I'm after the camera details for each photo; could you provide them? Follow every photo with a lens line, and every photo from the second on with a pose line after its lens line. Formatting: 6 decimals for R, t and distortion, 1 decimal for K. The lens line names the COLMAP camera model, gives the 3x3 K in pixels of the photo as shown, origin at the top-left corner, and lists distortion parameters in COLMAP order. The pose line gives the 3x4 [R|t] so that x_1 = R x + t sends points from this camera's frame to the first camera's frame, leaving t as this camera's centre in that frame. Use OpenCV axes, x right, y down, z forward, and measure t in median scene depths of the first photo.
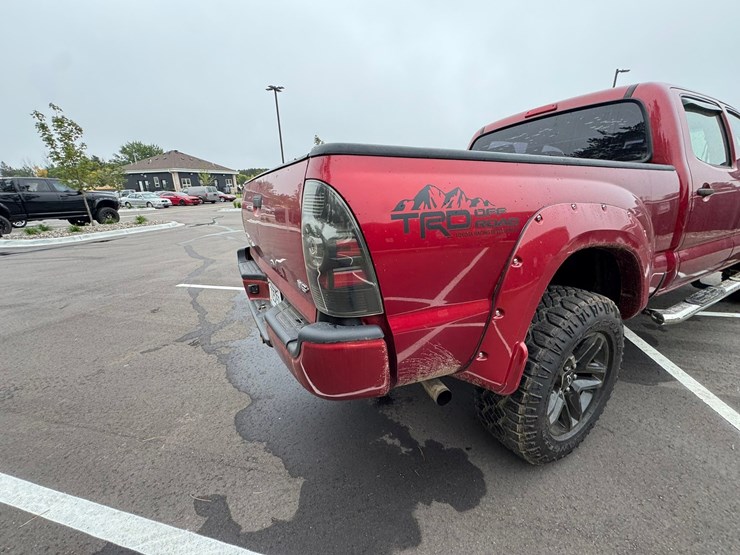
lens RADIAL K [[298.8, 0, 367.9], [0, 298.8, 276.7], [0, 0, 1]] dist [0.000460, -0.000227]
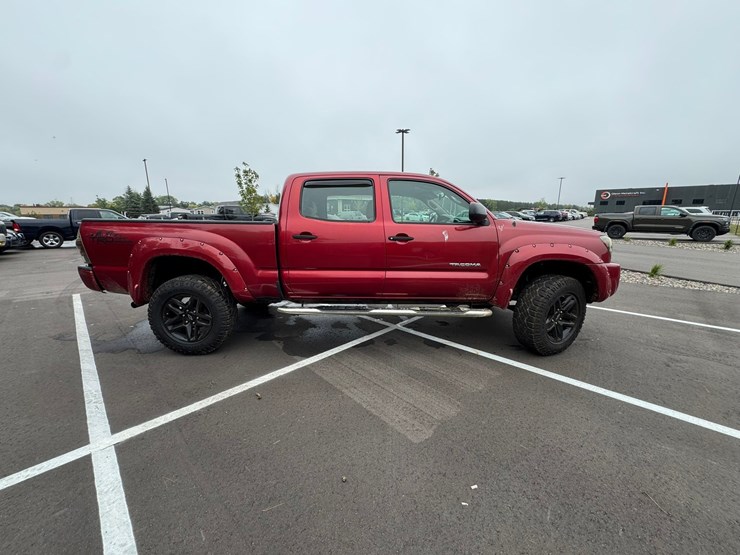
lens RADIAL K [[298.2, 0, 368.9], [0, 298.2, 280.5], [0, 0, 1]] dist [-0.000184, -0.000029]
pose [[0.865351, 0.132791, -0.483255, 0.339550], [-0.163803, 0.986241, -0.022315, -0.010292], [0.473642, 0.098469, 0.875195, -0.038184]]
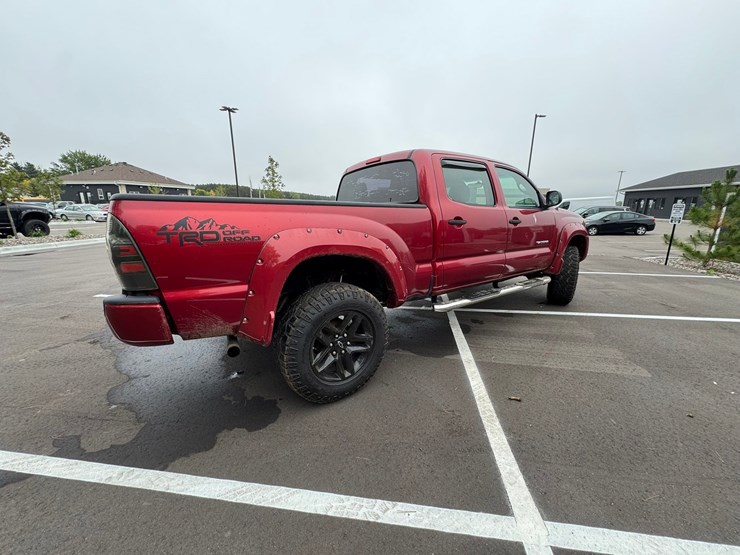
lens RADIAL K [[299.3, 0, 370.0], [0, 299.3, 277.5], [0, 0, 1]] dist [0.000385, 0.000020]
pose [[0.992913, 0.003834, 0.118784, 0.076610], [0.003188, 0.998261, -0.058867, 0.011760], [-0.118803, 0.058828, 0.991174, -0.062808]]
